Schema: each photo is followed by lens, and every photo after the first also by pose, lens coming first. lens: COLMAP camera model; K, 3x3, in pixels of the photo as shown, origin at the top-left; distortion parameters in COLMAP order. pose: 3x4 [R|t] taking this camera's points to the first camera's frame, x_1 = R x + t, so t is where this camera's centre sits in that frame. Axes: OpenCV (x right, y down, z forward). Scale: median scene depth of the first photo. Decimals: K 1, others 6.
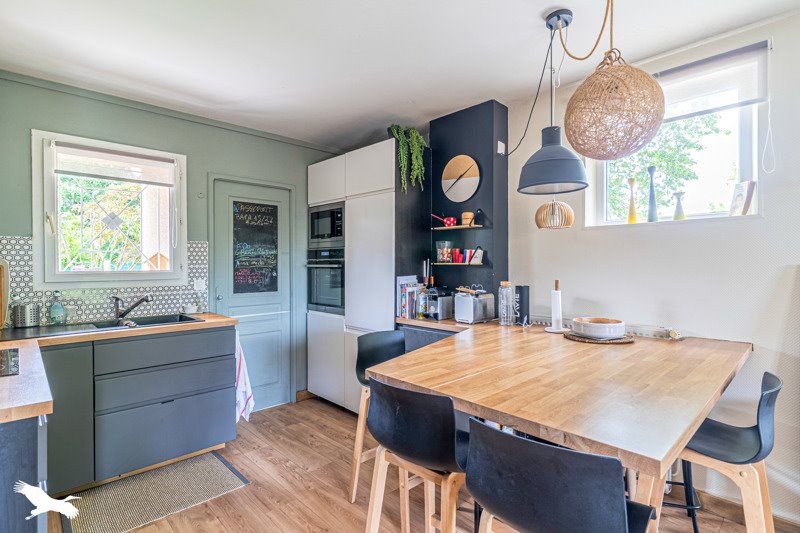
lens RADIAL K [[397.7, 0, 400.8], [0, 397.7, 259.1], [0, 0, 1]] dist [-0.003560, -0.001110]
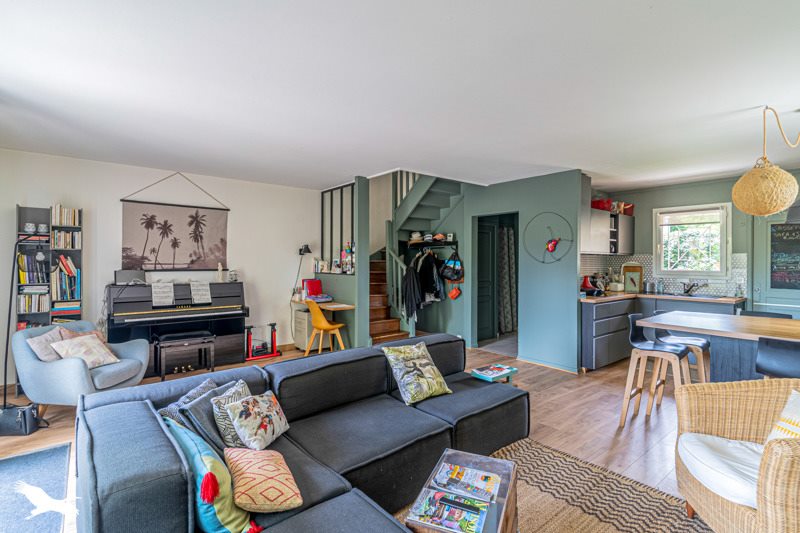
lens RADIAL K [[397.7, 0, 400.8], [0, 397.7, 259.1], [0, 0, 1]] dist [-0.003560, -0.001110]
pose [[-0.062451, -0.004257, -0.998039, 0.980346], [-0.003740, 0.999985, -0.004031, -0.007872], [0.998041, 0.003481, -0.062466, -0.228719]]
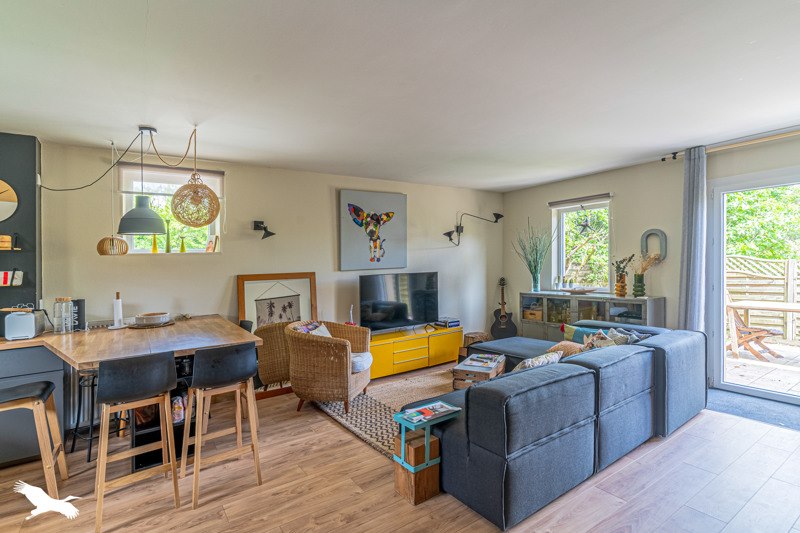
lens RADIAL K [[397.7, 0, 400.8], [0, 397.7, 259.1], [0, 0, 1]] dist [-0.003560, -0.001110]
pose [[0.145858, -0.000320, 0.989305, -1.046976], [0.011635, 0.999931, -0.001392, -0.062619], [-0.989237, 0.011713, 0.145852, -0.253562]]
